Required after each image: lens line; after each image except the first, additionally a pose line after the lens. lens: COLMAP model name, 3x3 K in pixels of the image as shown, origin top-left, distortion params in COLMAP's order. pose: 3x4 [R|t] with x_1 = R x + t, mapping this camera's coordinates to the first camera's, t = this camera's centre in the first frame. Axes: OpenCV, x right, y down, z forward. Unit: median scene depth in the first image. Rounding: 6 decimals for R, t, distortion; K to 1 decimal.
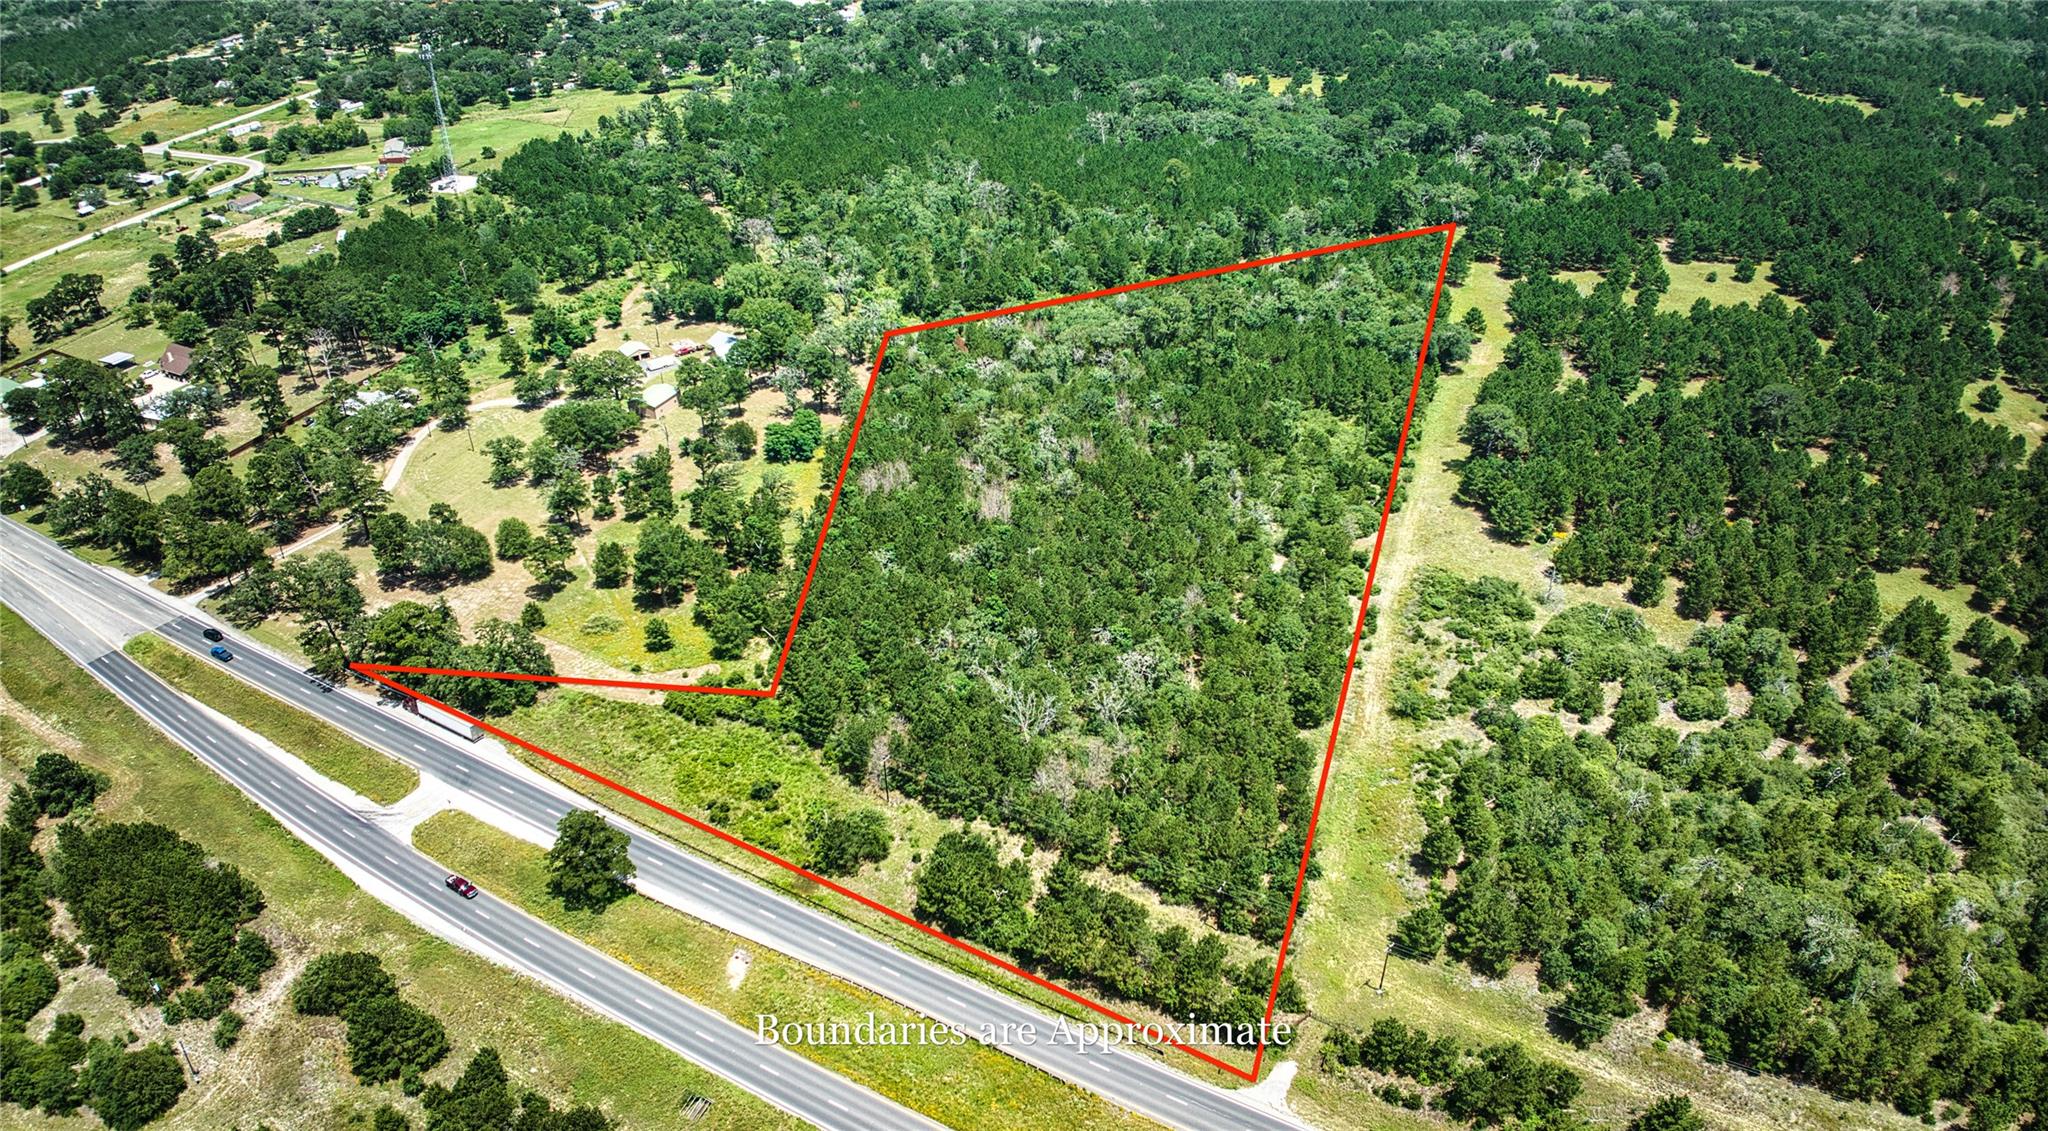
lens RADIAL K [[1438.6, 0, 1024.0], [0, 1438.6, 565.5], [0, 0, 1]] dist [-0.102218, -0.015729]
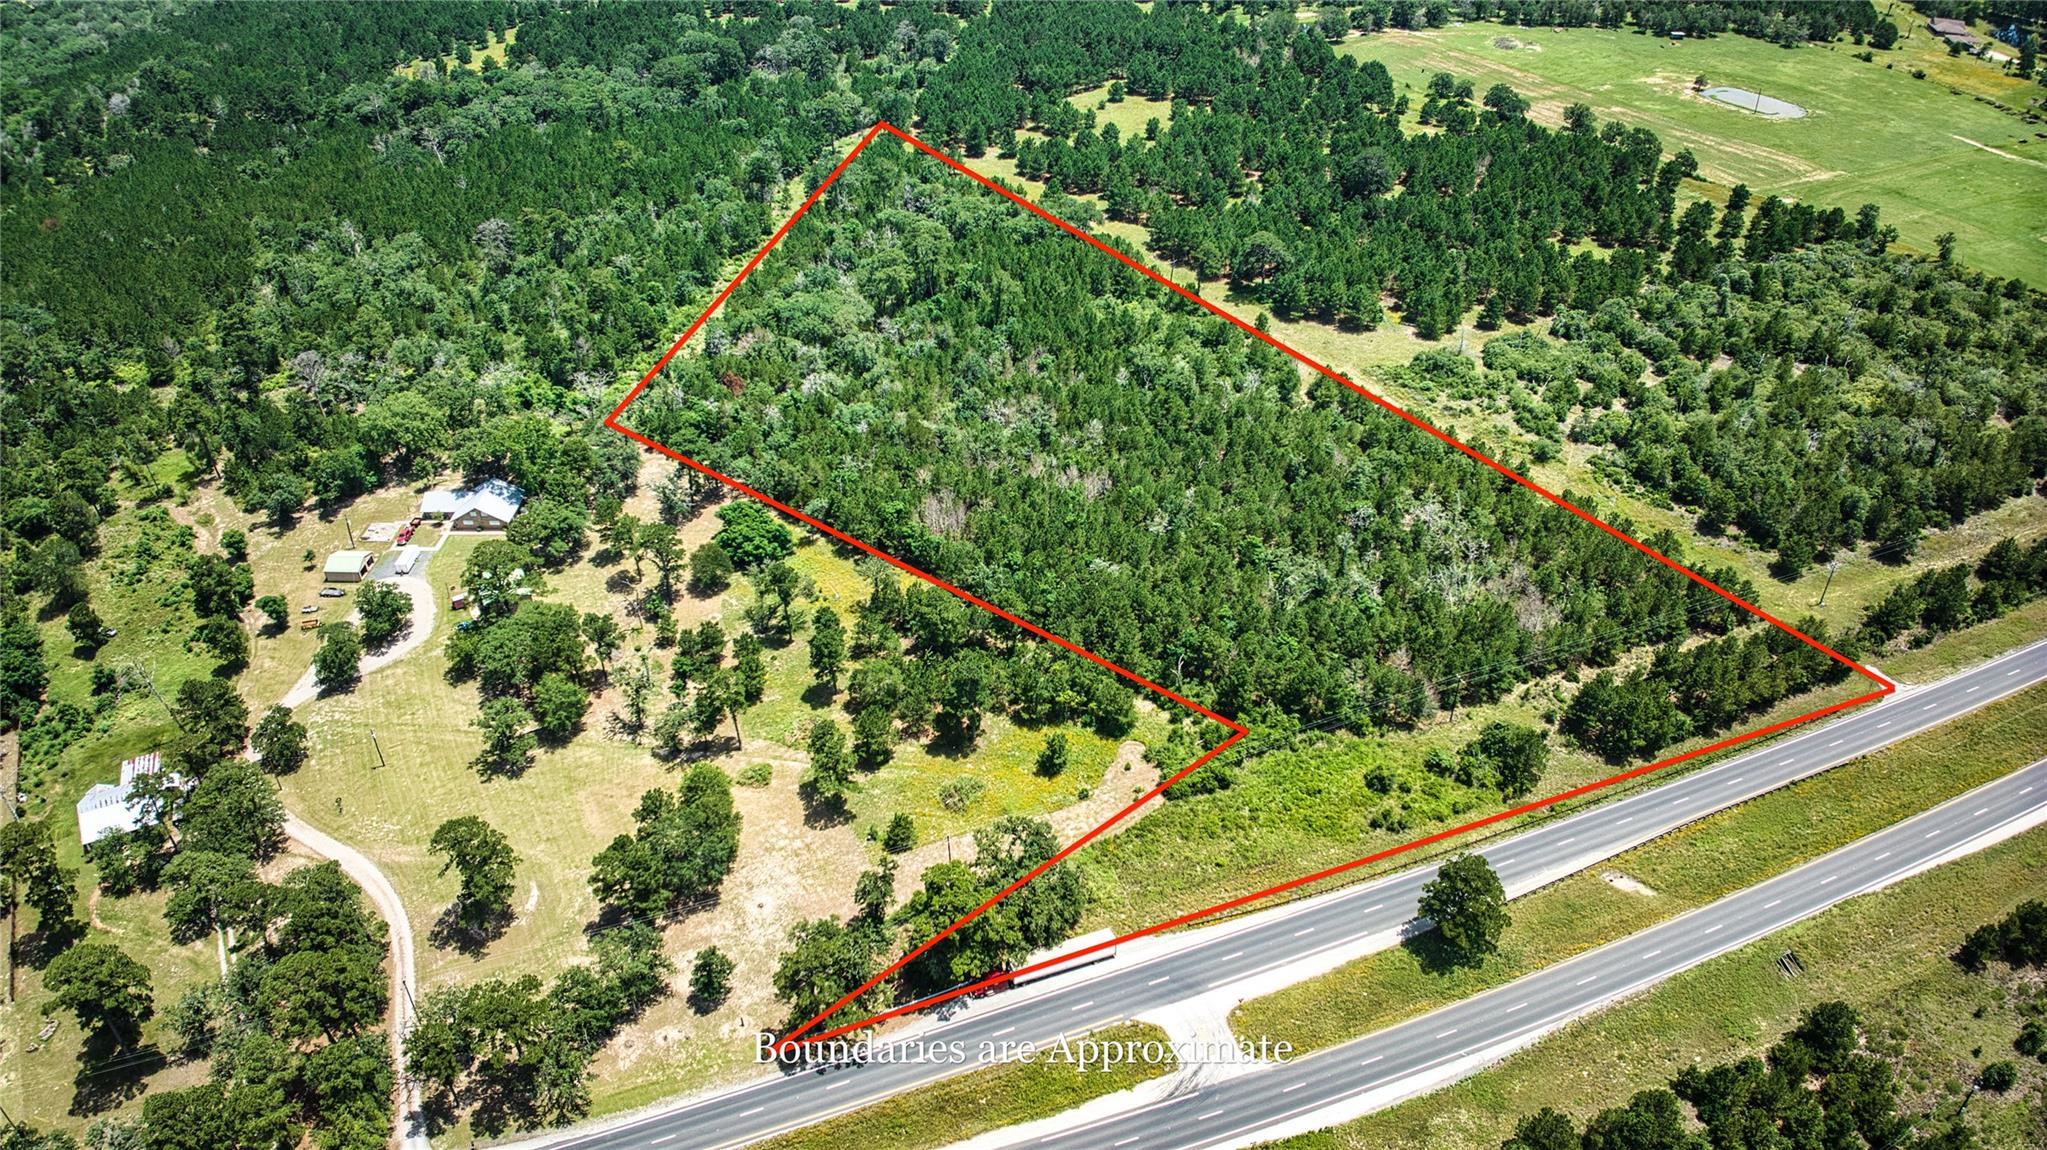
lens RADIAL K [[1436.9, 0, 1026.7], [0, 1436.9, 579.8], [0, 0, 1]] dist [-0.109175, -0.006382]
pose [[0.617439, -0.448828, 0.646005, -0.760191], [0.413165, 0.883880, 0.219203, -0.229645], [-0.669376, 0.131562, 0.731182, 0.390770]]
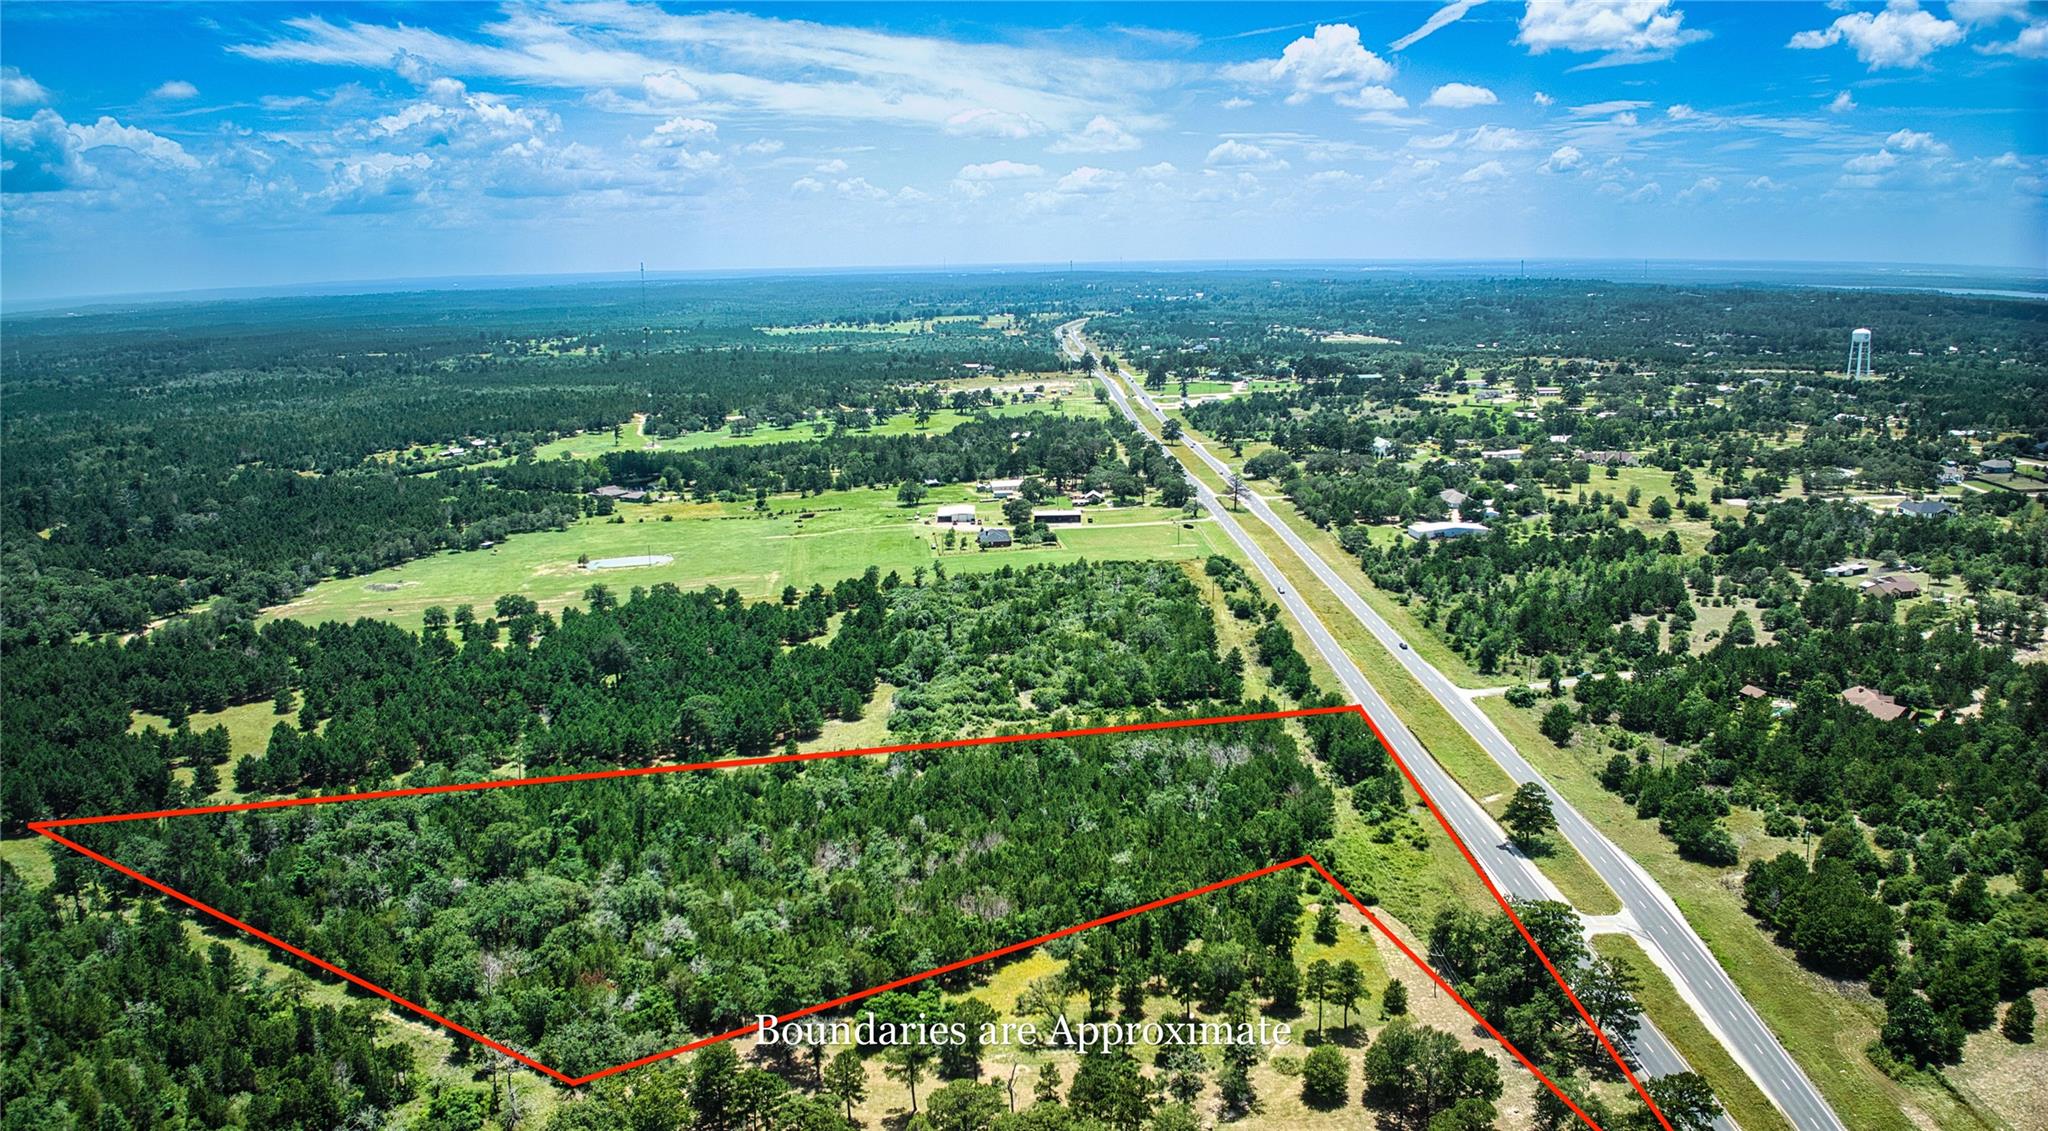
lens RADIAL K [[1438.6, 0, 1024.0], [0, 1438.6, 565.5], [0, 0, 1]] dist [-0.102218, -0.015729]
pose [[-0.527950, -0.154429, 0.835117, -0.970281], [0.464462, 0.770744, 0.436152, -0.711983], [-0.711016, 0.618147, -0.335188, 1.348765]]
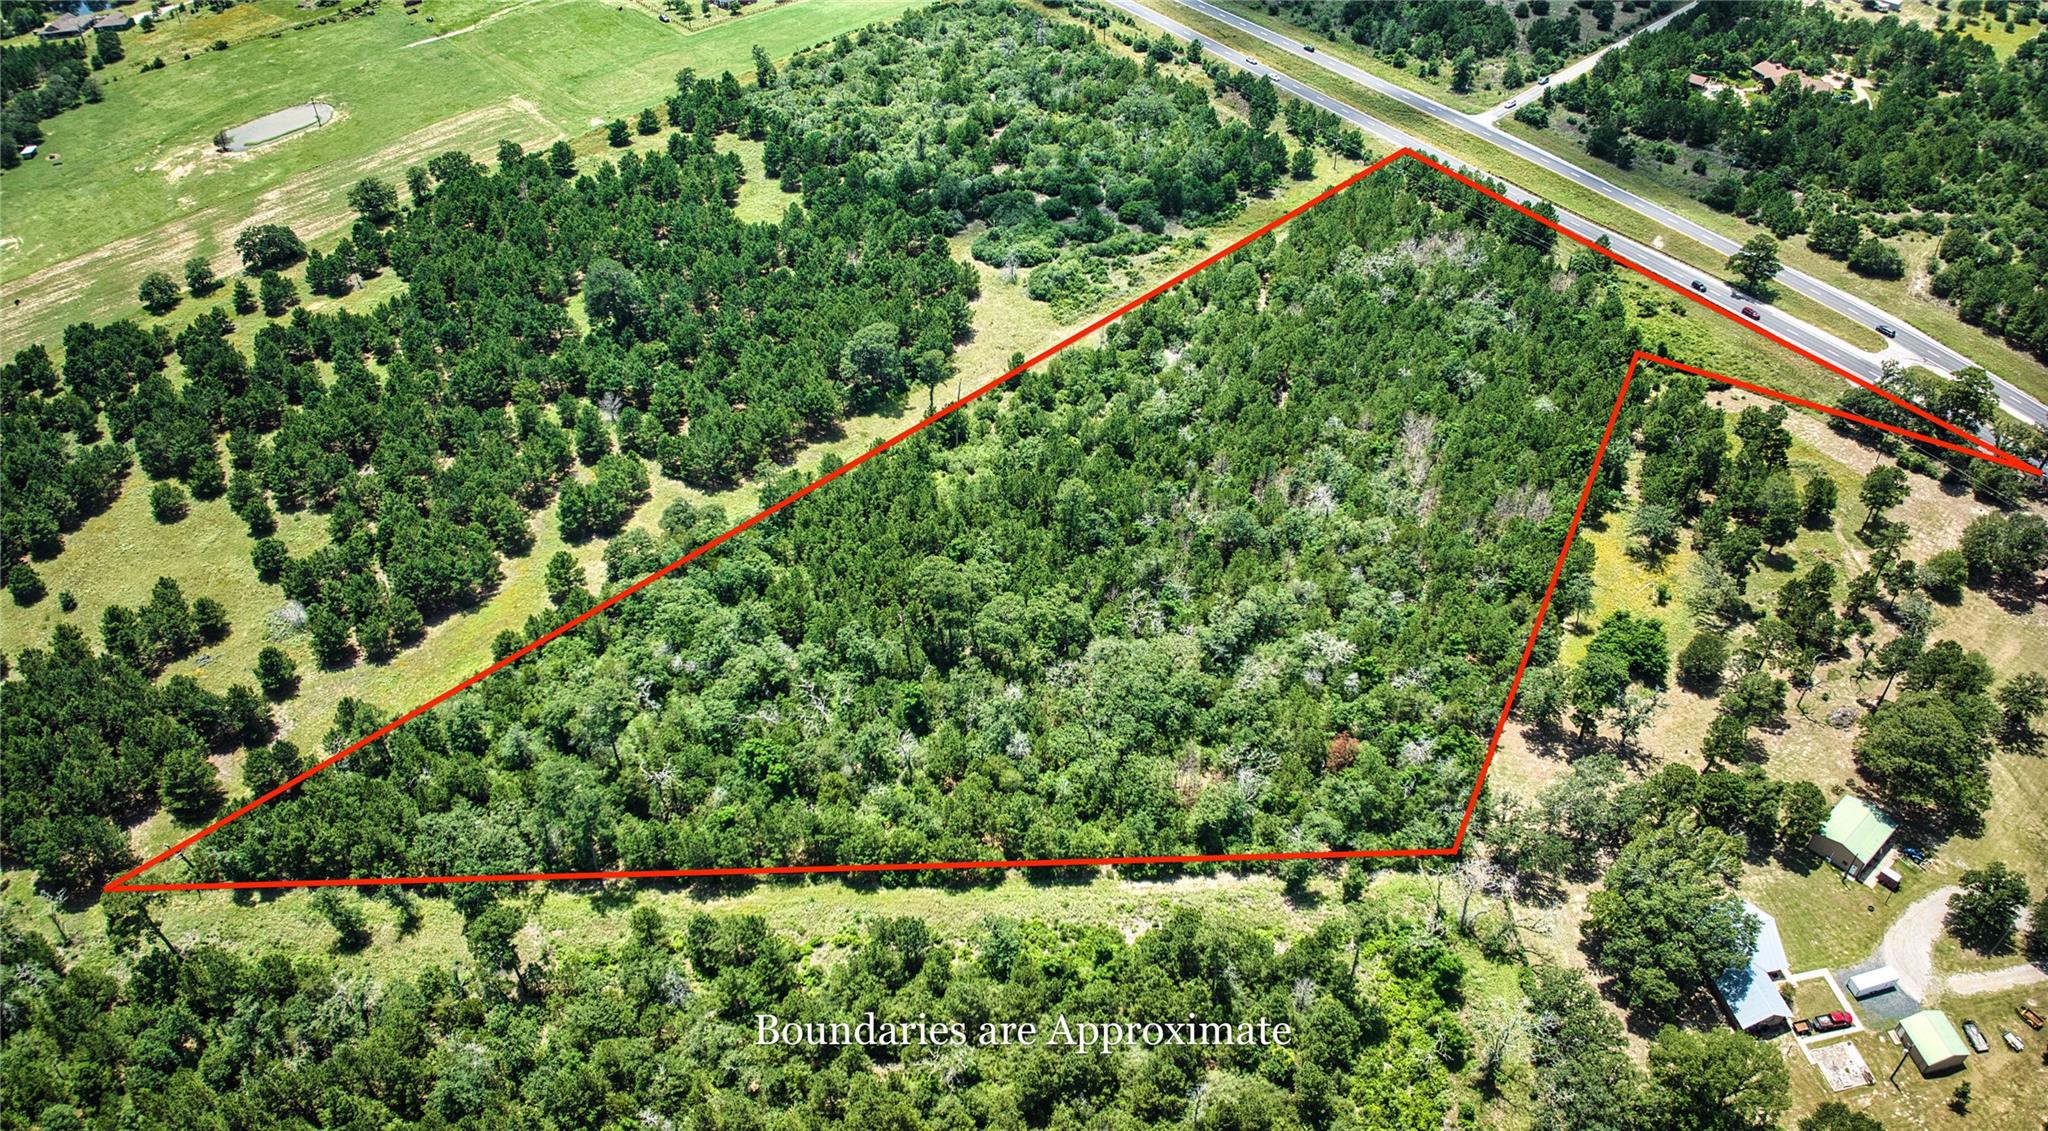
lens RADIAL K [[1446.4, 0, 1025.9], [0, 1446.4, 563.2], [0, 0, 1]] dist [-0.108488, -0.010441]
pose [[-0.897356, -0.252894, 0.361657, -0.171863], [0.256396, 0.368241, 0.893677, -1.044058], [-0.359183, 0.894675, -0.265602, 1.601905]]
